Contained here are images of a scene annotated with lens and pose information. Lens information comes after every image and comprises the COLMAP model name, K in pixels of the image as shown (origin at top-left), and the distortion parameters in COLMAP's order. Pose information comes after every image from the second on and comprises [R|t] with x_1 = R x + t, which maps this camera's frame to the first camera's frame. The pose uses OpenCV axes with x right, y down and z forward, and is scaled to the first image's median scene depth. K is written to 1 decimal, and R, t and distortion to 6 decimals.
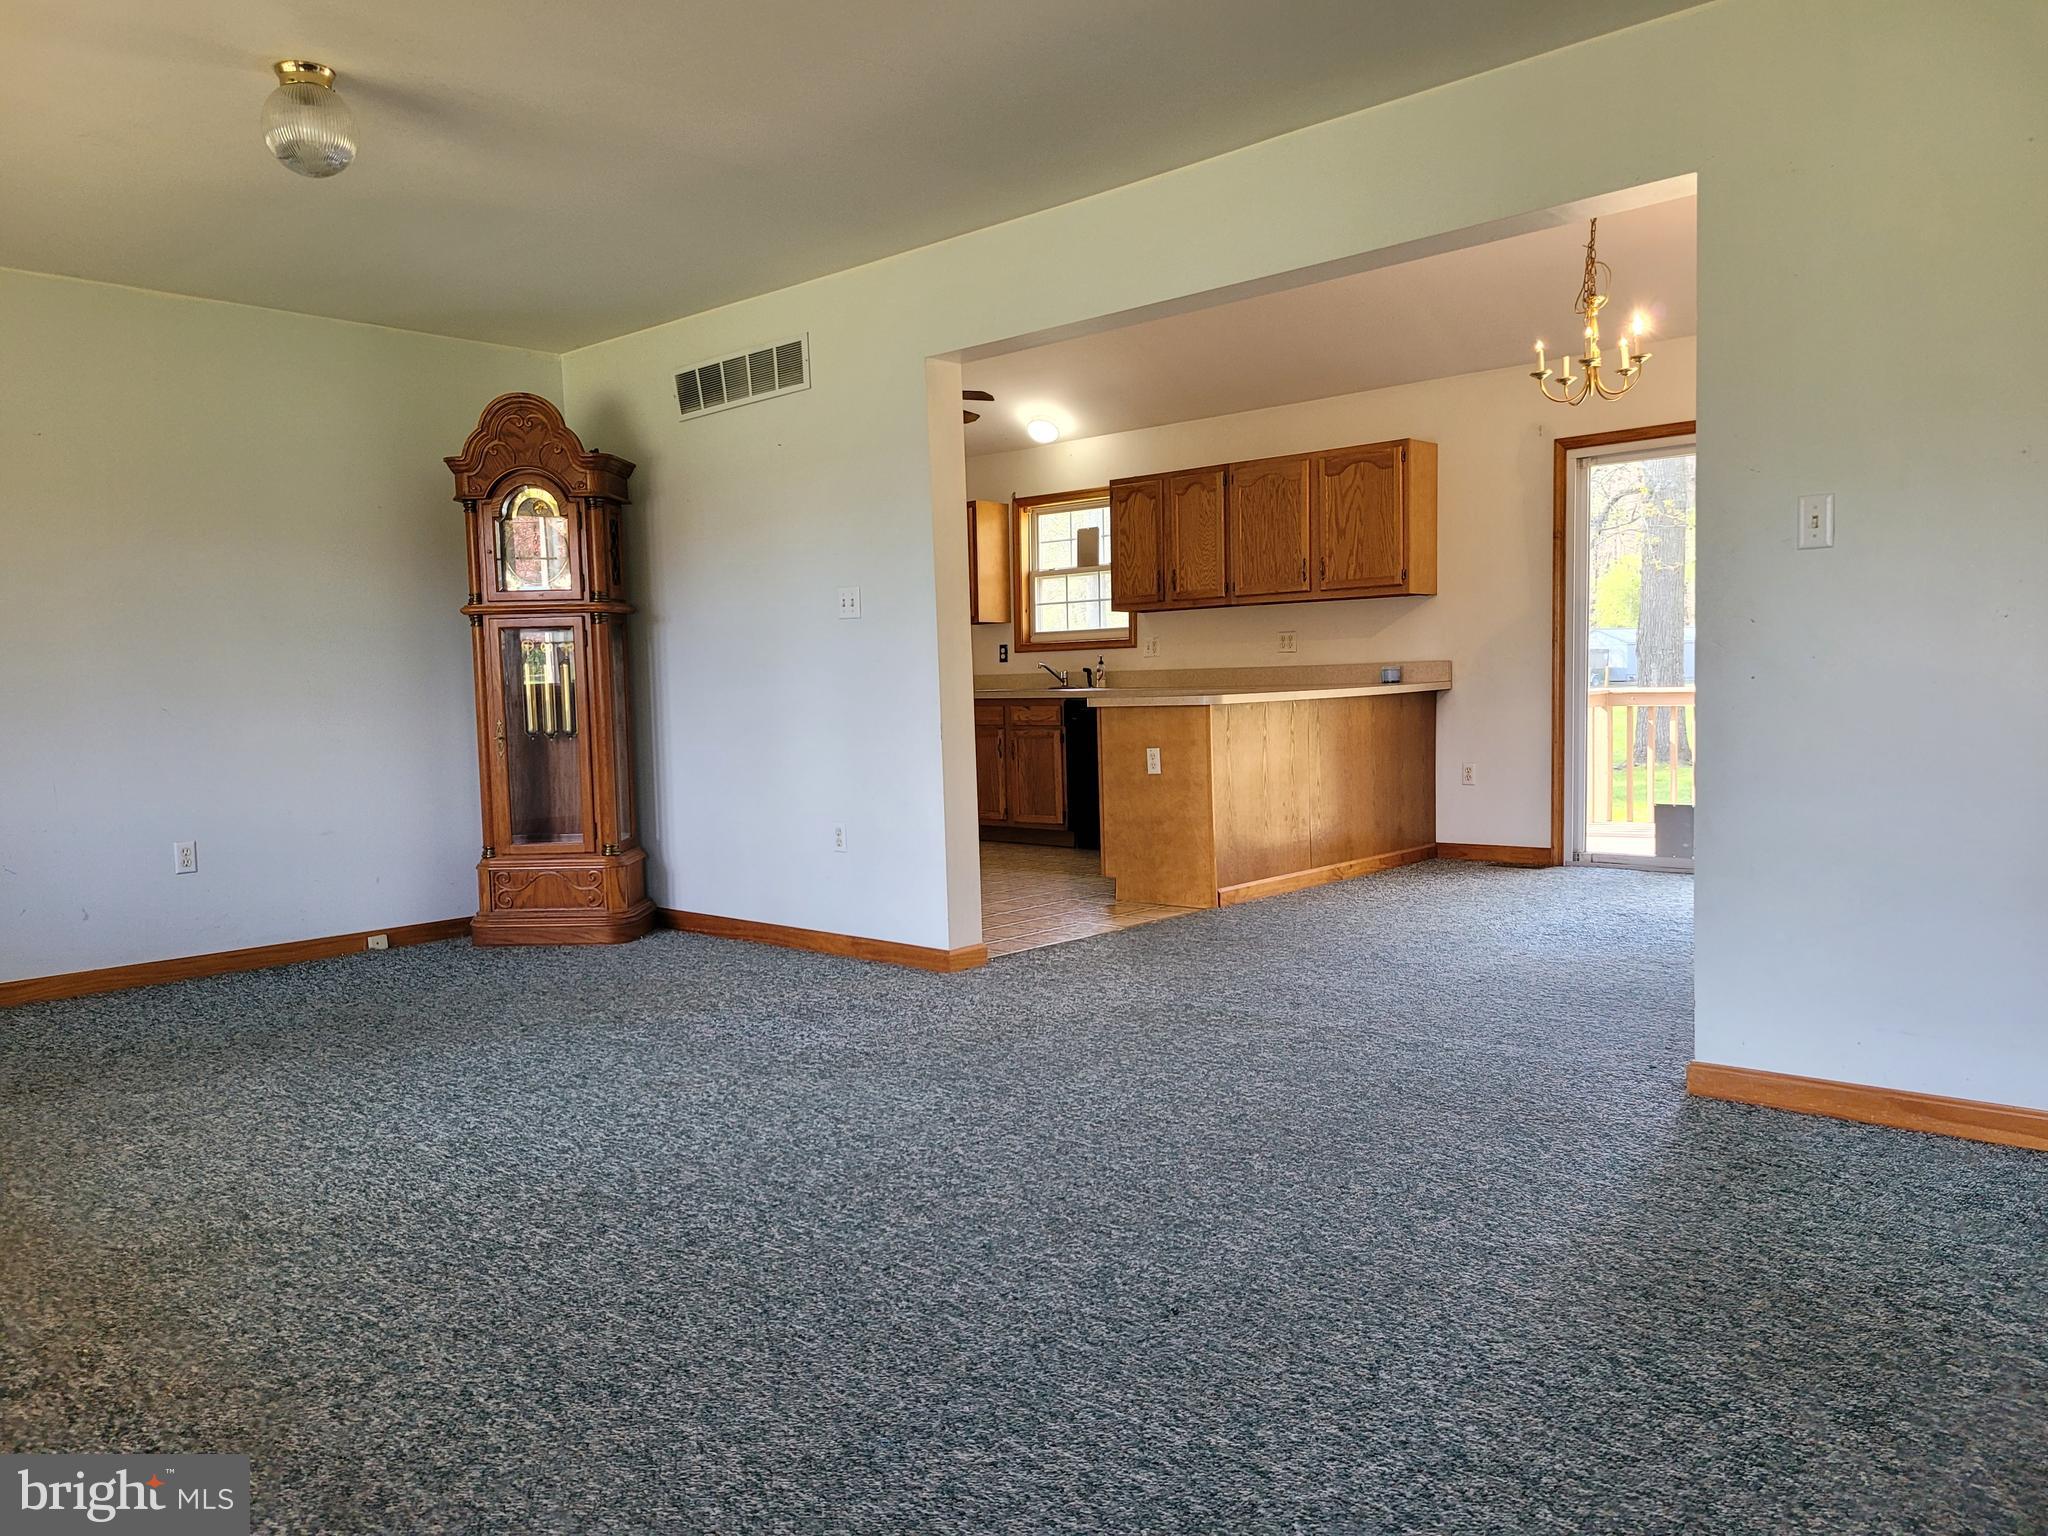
lens RADIAL K [[1521.3, 0, 1012.6], [0, 1521.3, 768.7], [0, 0, 1]] dist [0.072182, -0.063346]
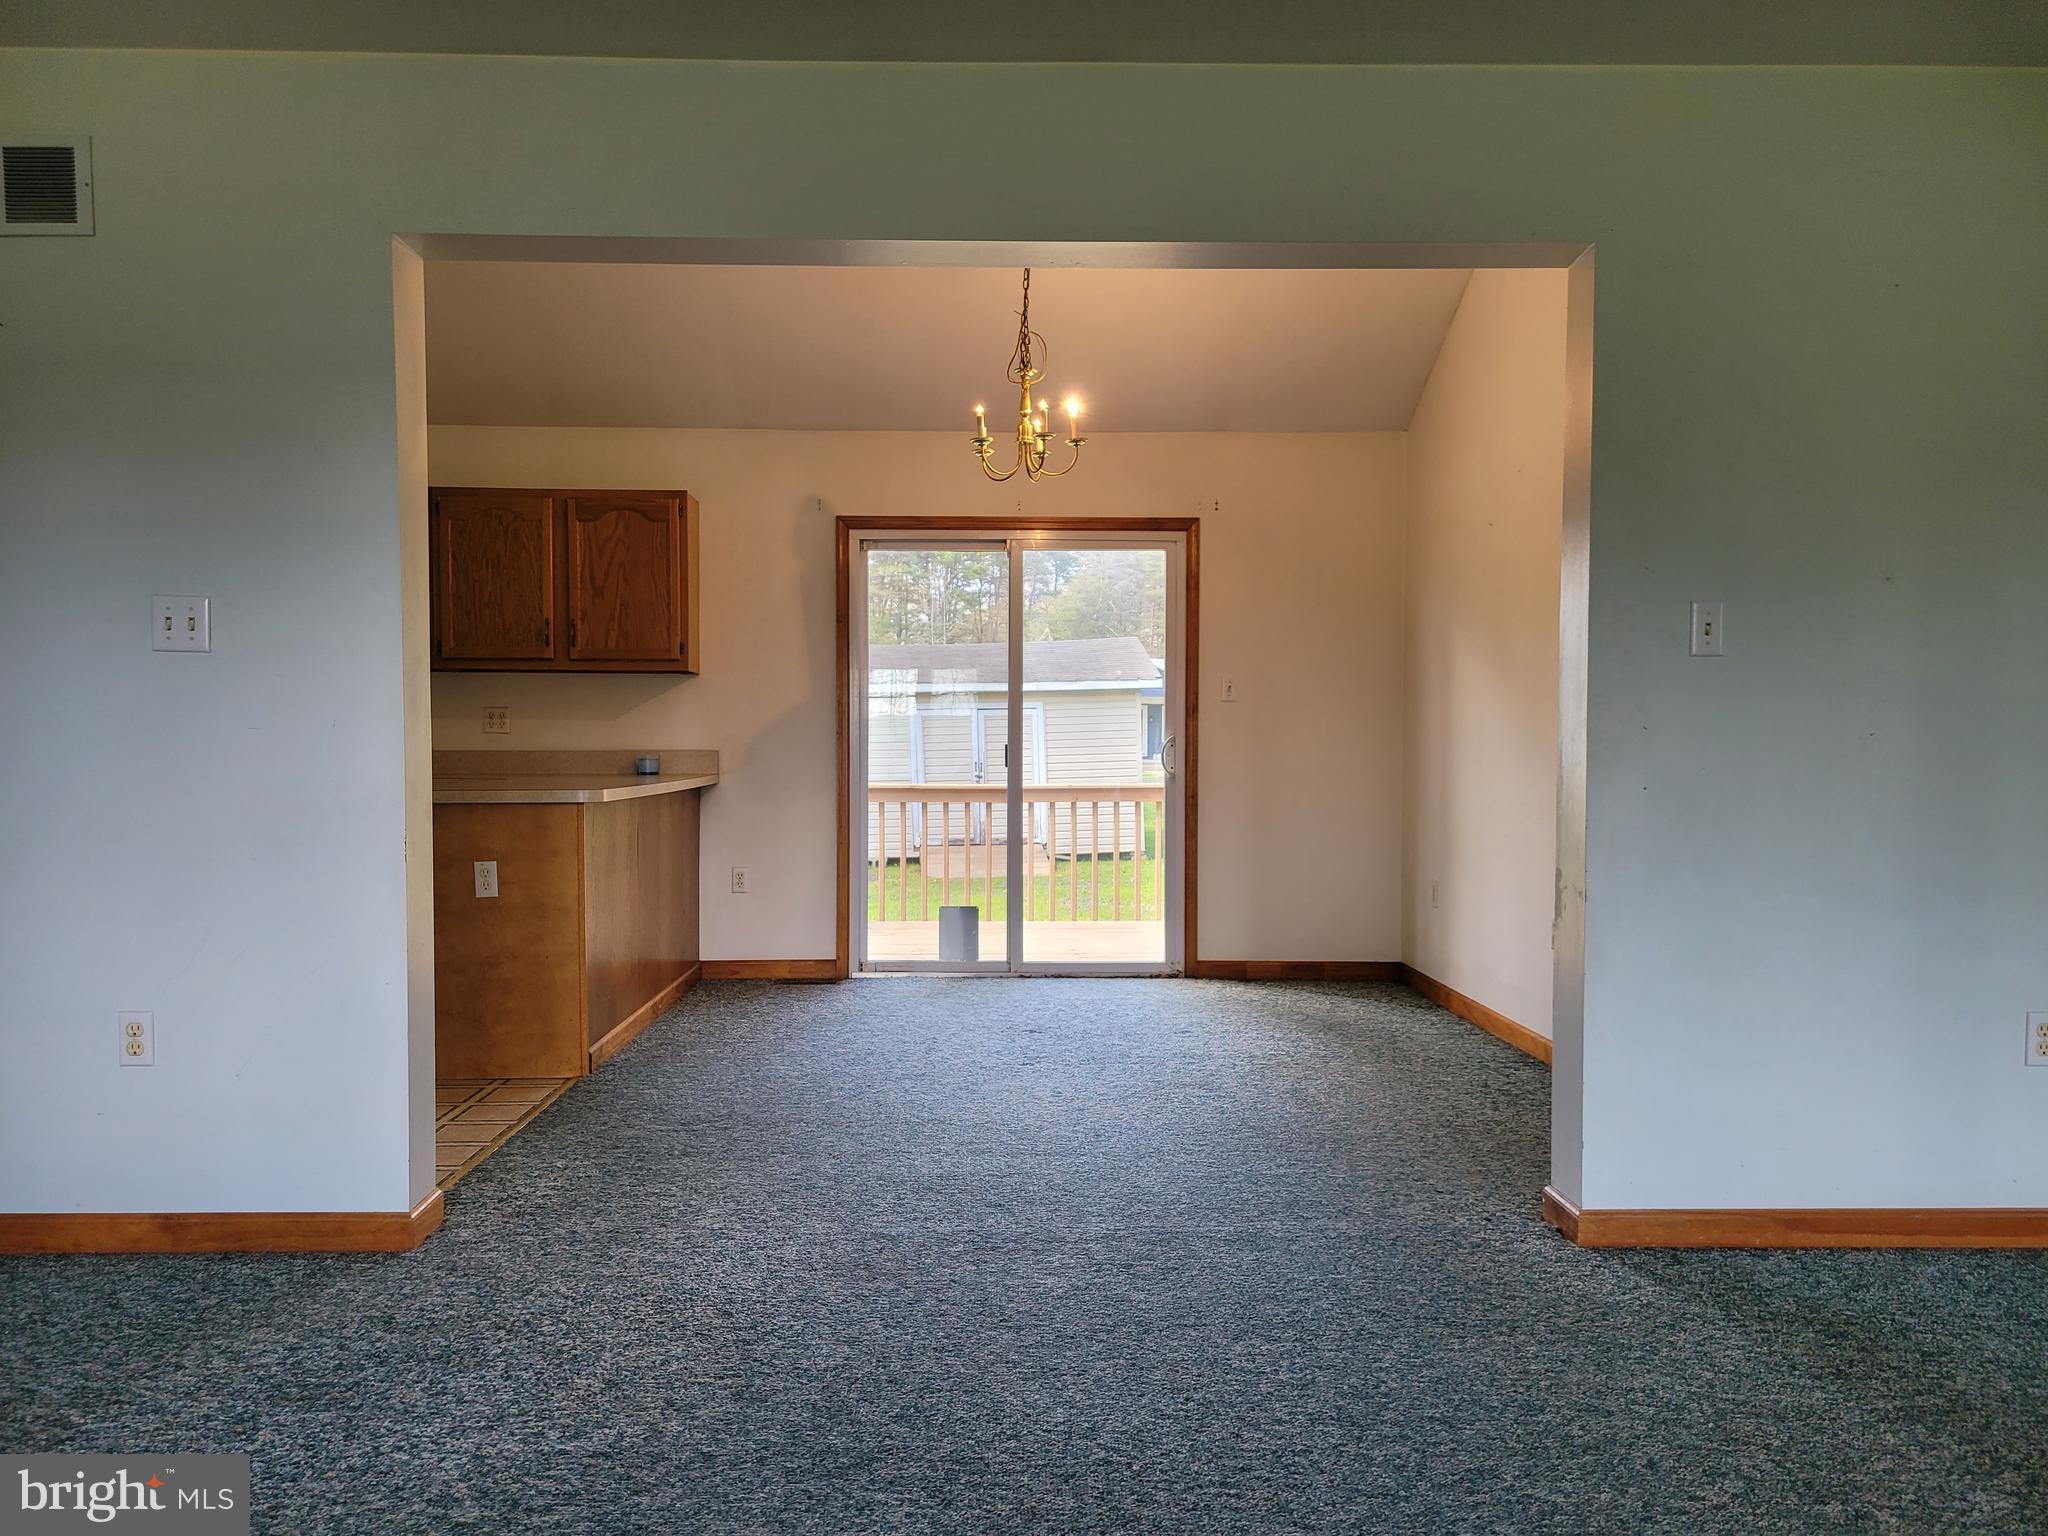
lens RADIAL K [[1519.6, 0, 1002.9], [0, 1519.6, 778.9], [0, 0, 1]] dist [0.071603, -0.061005]
pose [[0.721860, 0.014839, 0.691880, -0.186929], [0.019968, 0.998907, -0.042257, -0.013601], [-0.691751, 0.044320, 0.720775, 0.246912]]
